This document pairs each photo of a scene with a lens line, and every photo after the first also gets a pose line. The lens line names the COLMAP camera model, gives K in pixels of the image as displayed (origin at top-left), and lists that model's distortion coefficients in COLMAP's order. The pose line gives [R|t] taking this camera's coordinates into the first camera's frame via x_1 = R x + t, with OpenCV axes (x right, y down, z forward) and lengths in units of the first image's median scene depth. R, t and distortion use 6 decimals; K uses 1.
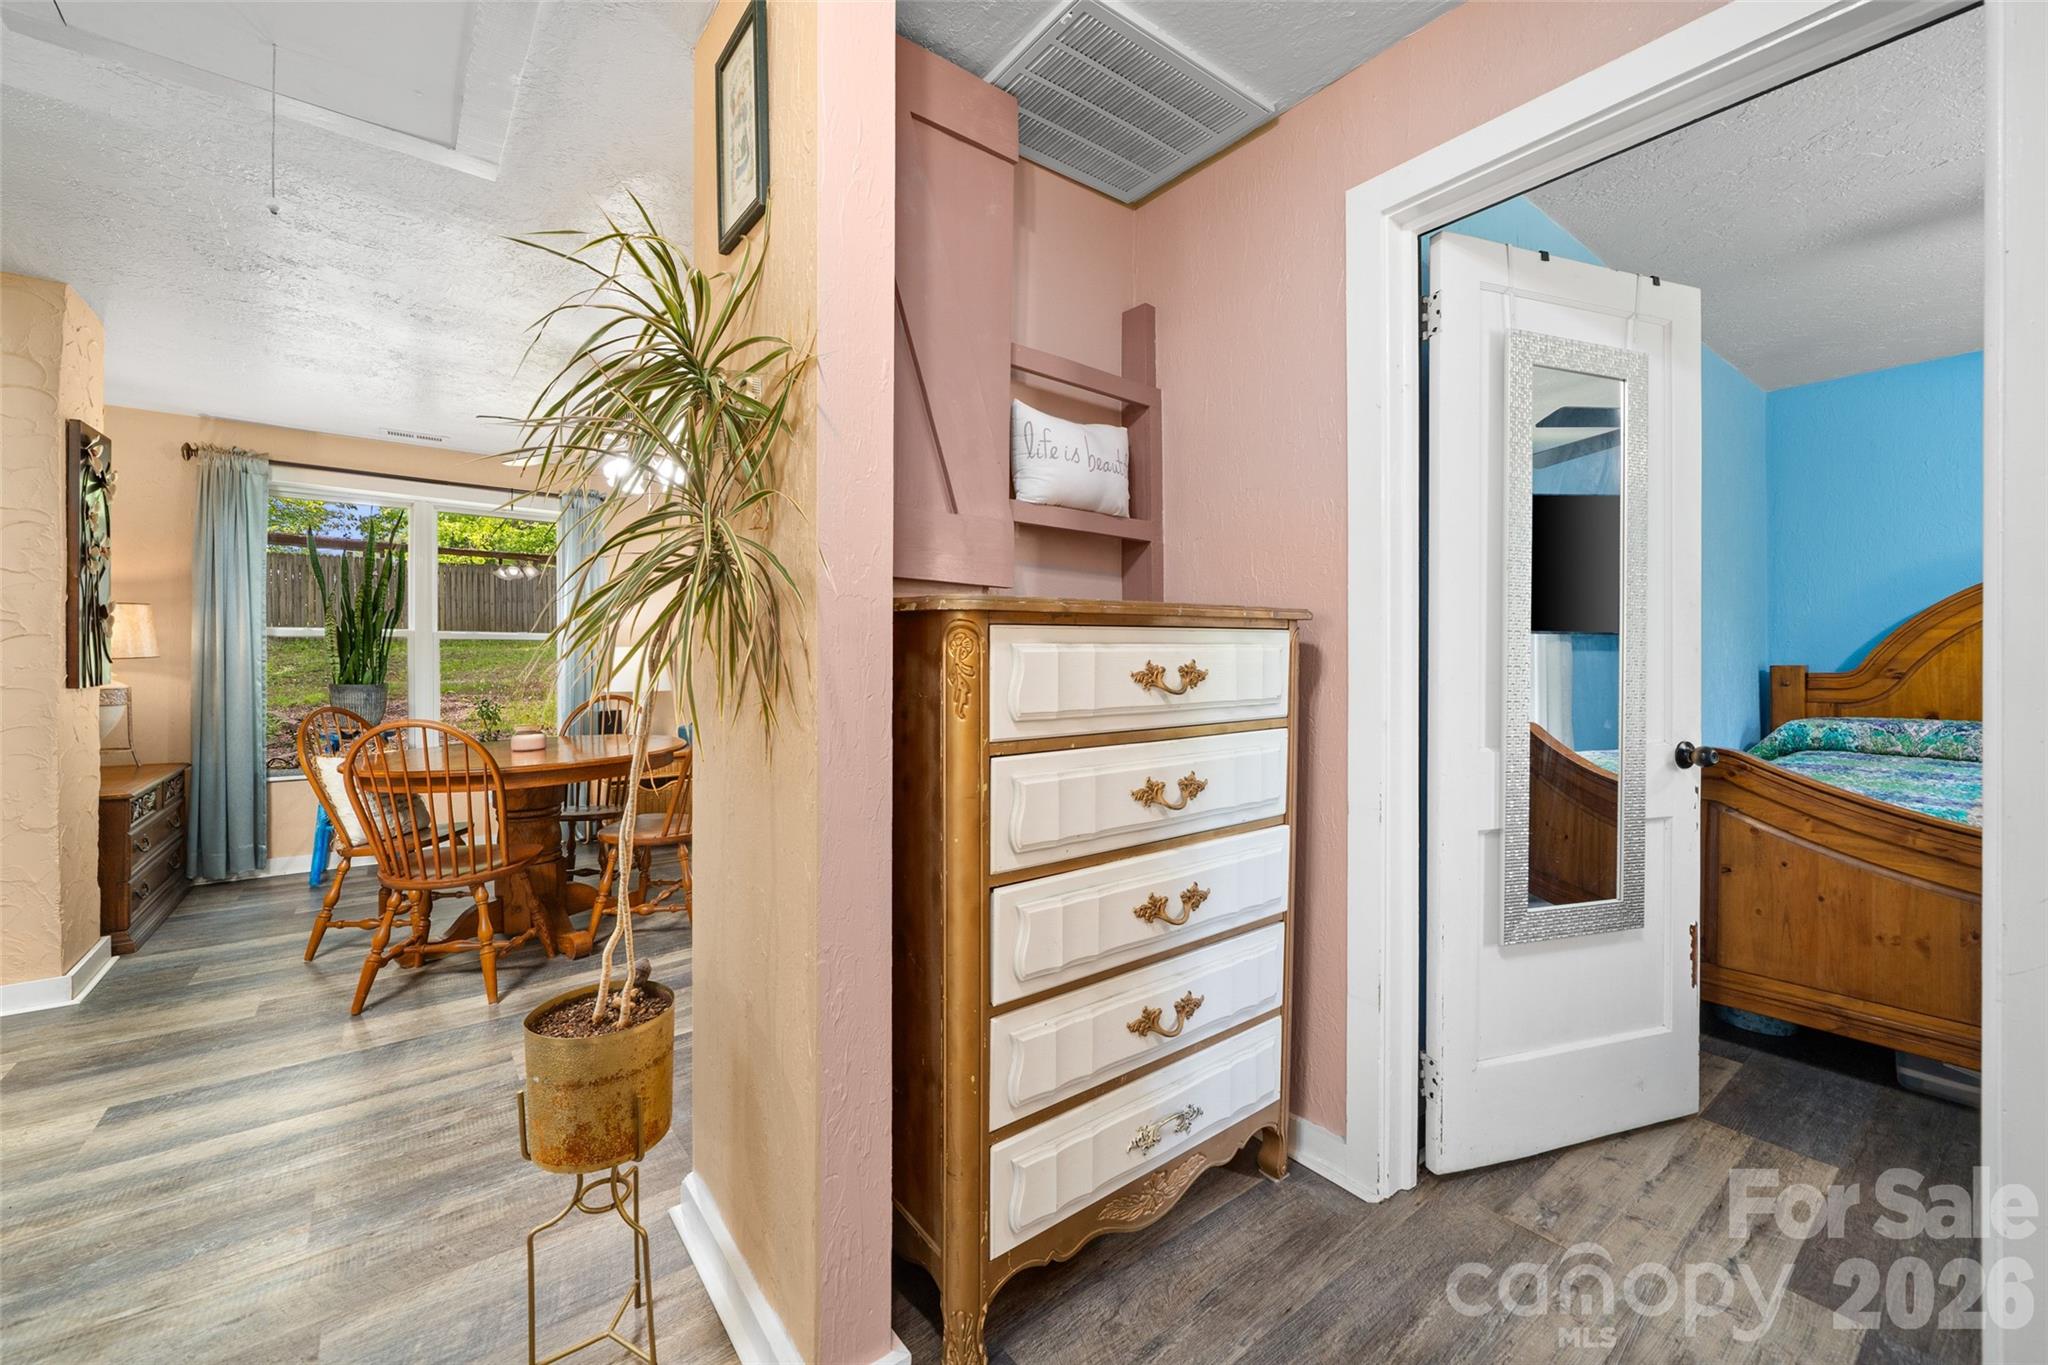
lens RADIAL K [[818.4, 0, 1030.0], [0, 818.4, 664.5], [0, 0, 1]] dist [-0.005448, 0.000315]
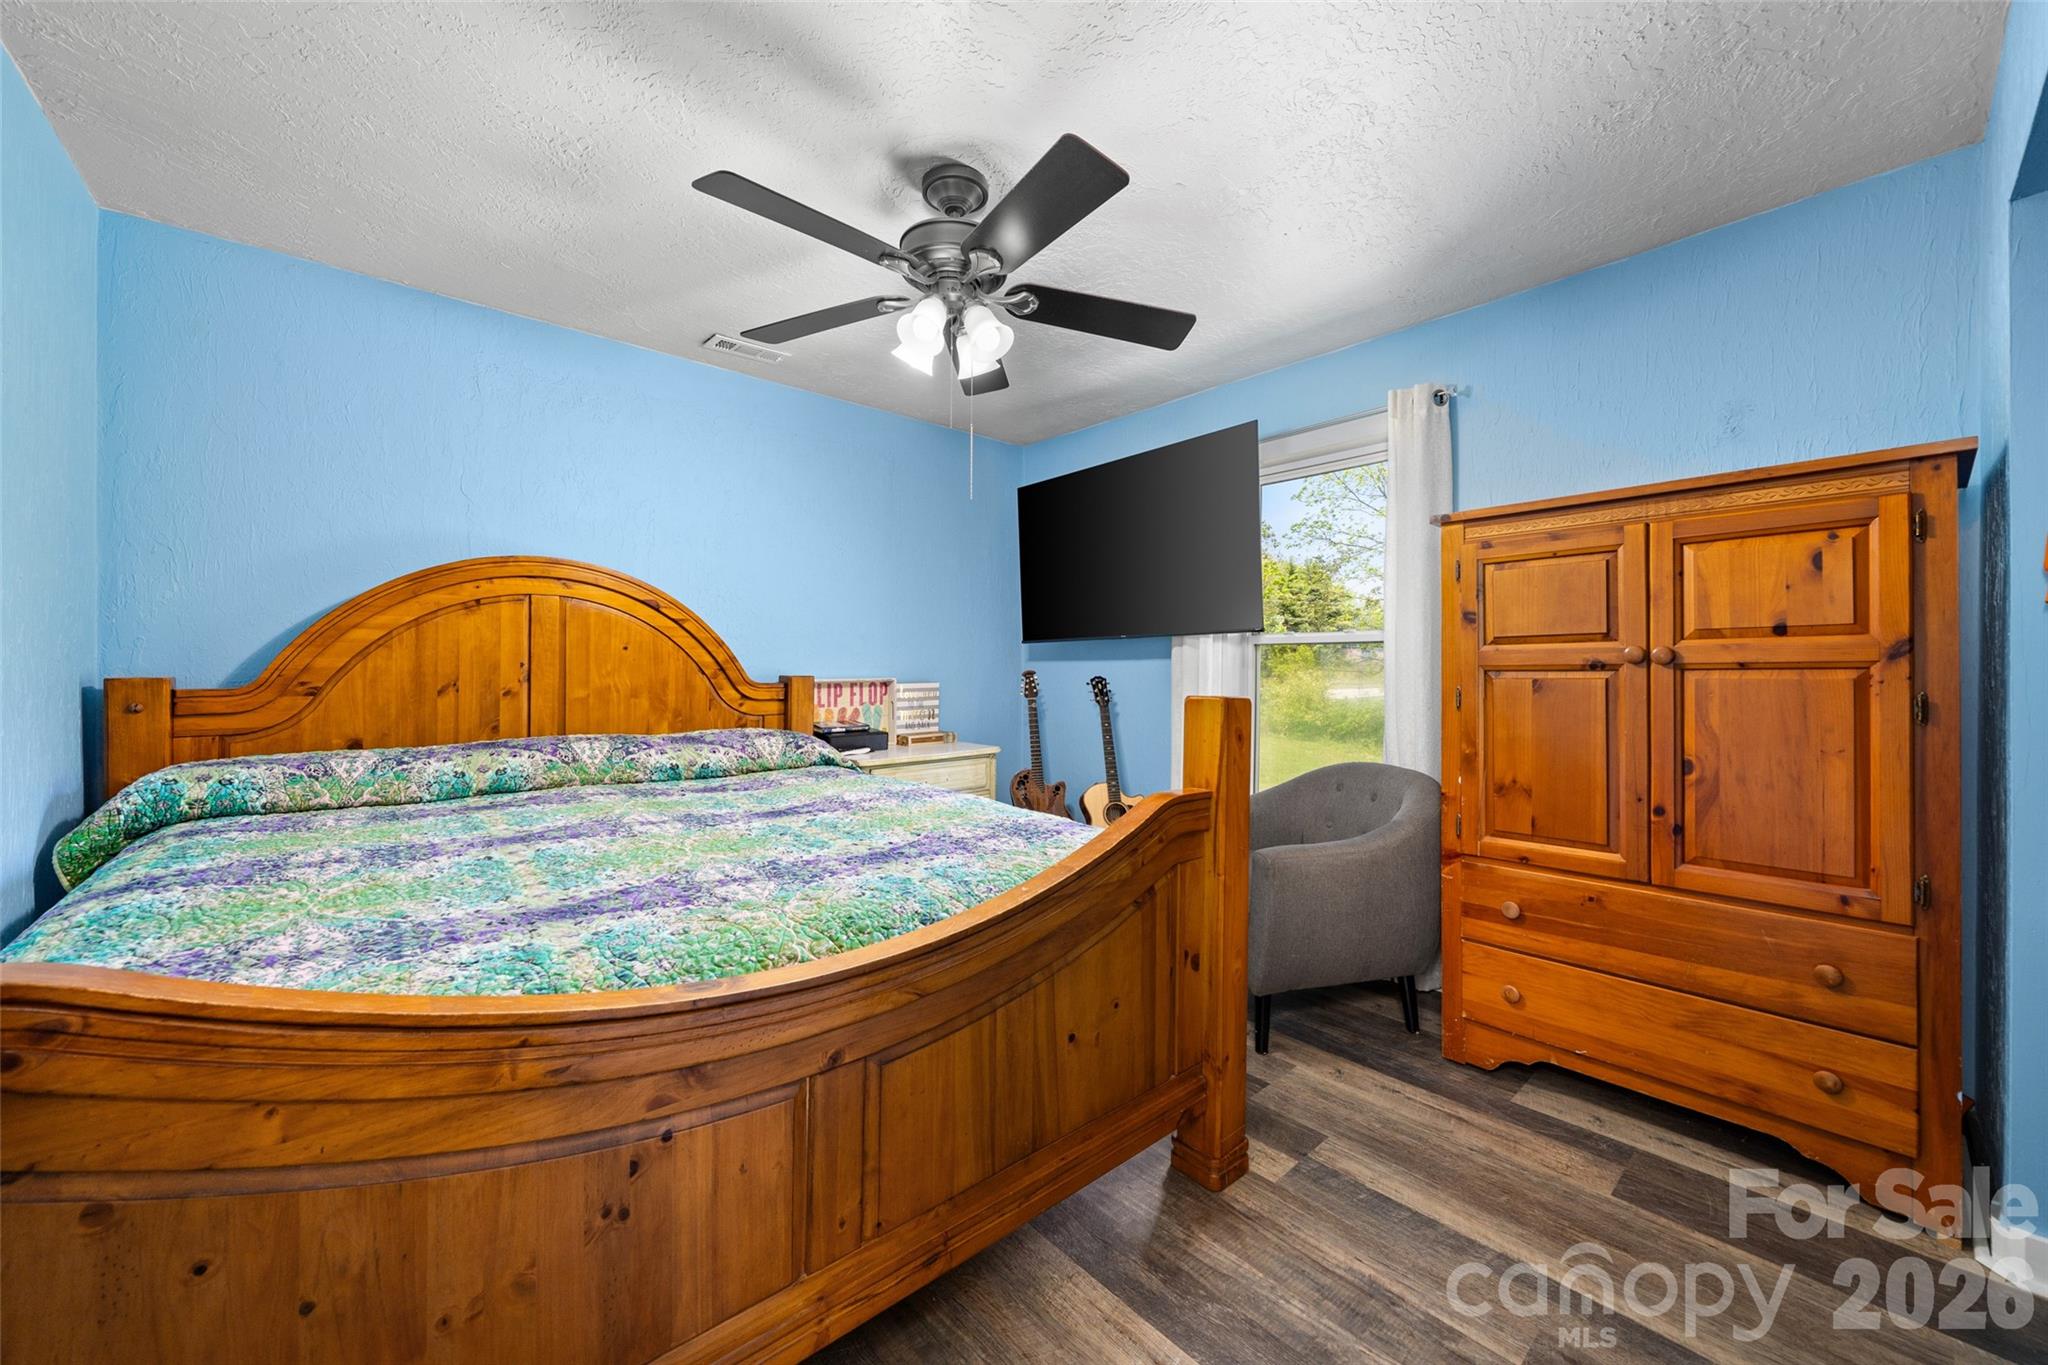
lens RADIAL K [[785.0, 0, 1033.5], [0, 785.0, 668.4], [0, 0, 1]] dist [0.000292, -0.000026]
pose [[-0.048225, 0.005548, 0.998821, 0.360126], [0.002443, 0.999982, -0.005437, -0.001027], [-0.998834, 0.002178, -0.048238, 0.413926]]
